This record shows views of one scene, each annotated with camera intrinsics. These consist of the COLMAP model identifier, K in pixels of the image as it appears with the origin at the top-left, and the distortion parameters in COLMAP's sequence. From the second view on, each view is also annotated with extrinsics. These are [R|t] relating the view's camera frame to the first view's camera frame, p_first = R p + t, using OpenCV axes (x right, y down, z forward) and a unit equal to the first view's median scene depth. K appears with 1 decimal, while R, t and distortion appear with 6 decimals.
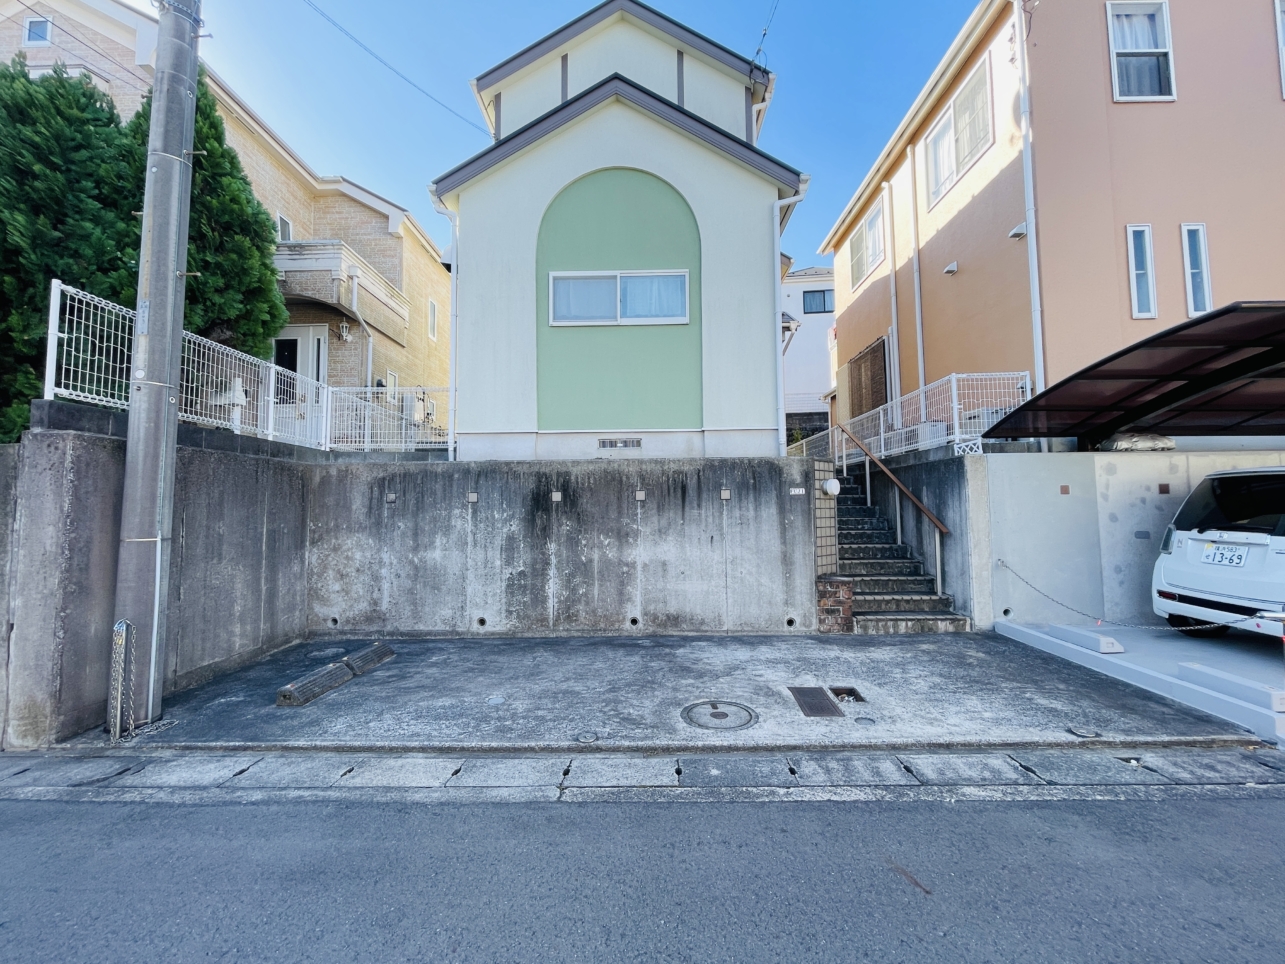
lens RADIAL K [[522.3, 0, 635.8], [0, 522.3, 477.0], [0, 0, 1]] dist [-0.007985, 0.000166]
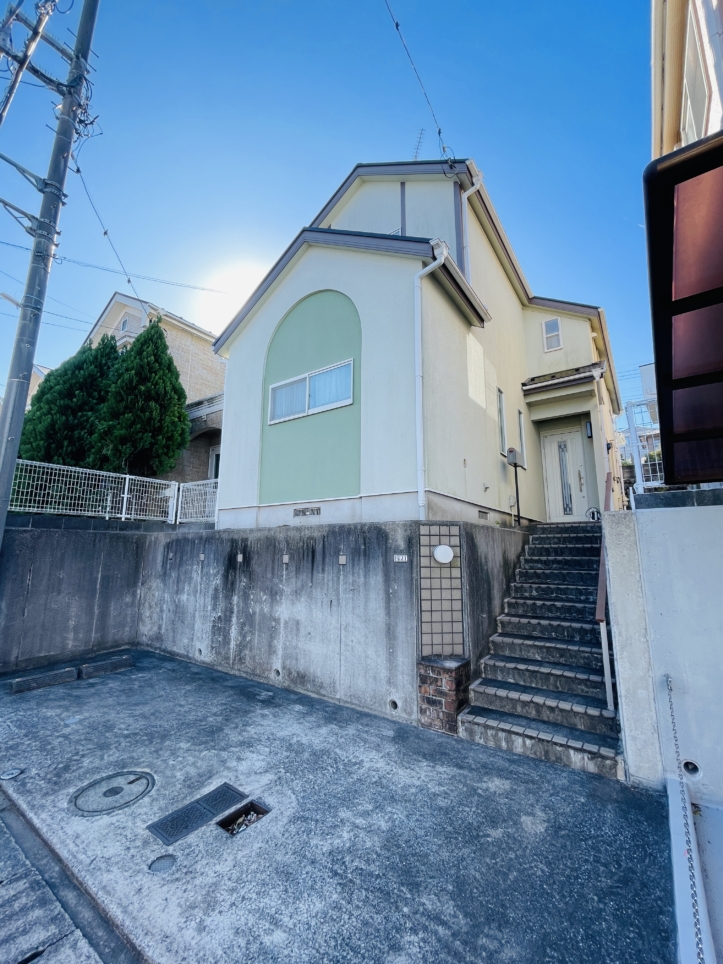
lens RADIAL K [[391.8, 0, 365.3], [0, 391.8, 484.8], [0, 0, 1]] dist [-0.007985, 0.000166]
pose [[0.839067, -0.078828, -0.538286, 0.644497], [0.020081, 0.993260, -0.114153, -0.024791], [0.543657, 0.084973, 0.834995, 0.368039]]
